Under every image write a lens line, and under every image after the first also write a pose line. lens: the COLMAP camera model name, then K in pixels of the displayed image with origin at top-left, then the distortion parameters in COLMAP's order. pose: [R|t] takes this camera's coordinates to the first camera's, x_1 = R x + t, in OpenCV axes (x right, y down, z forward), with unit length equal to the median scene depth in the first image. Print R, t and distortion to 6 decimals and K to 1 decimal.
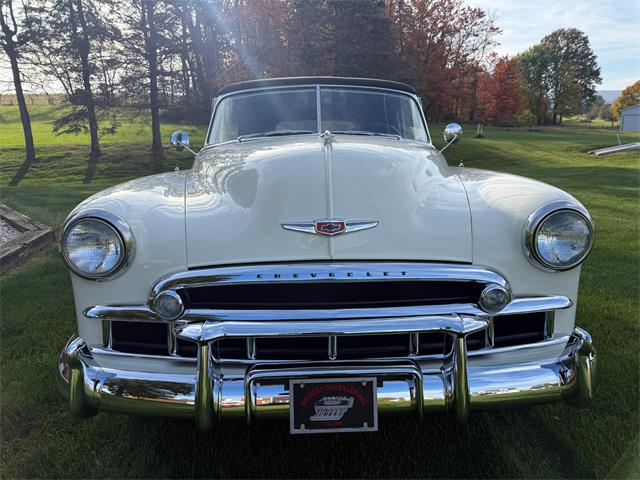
lens RADIAL K [[458.3, 0, 321.2], [0, 458.3, 232.5], [0, 0, 1]] dist [0.019740, -0.035170]
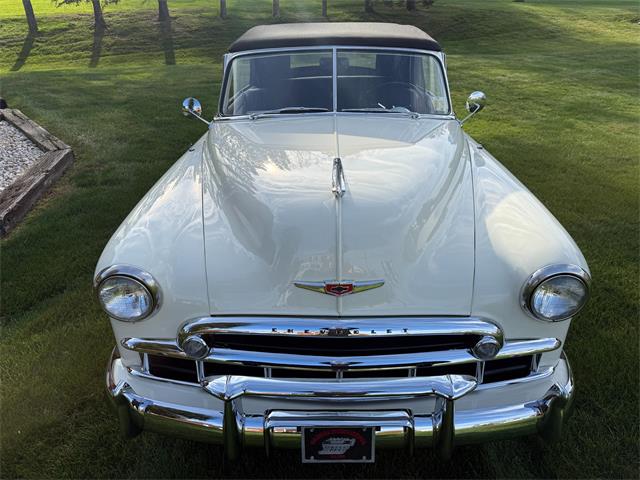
lens RADIAL K [[458.3, 0, 320.6], [0, 458.3, 236.4], [0, 0, 1]] dist [0.019740, -0.035170]
pose [[0.999144, 0.020732, -0.035800, 0.011217], [-0.009868, 0.959827, 0.280418, -0.407021], [0.040175, -0.279824, 0.959210, -0.000365]]
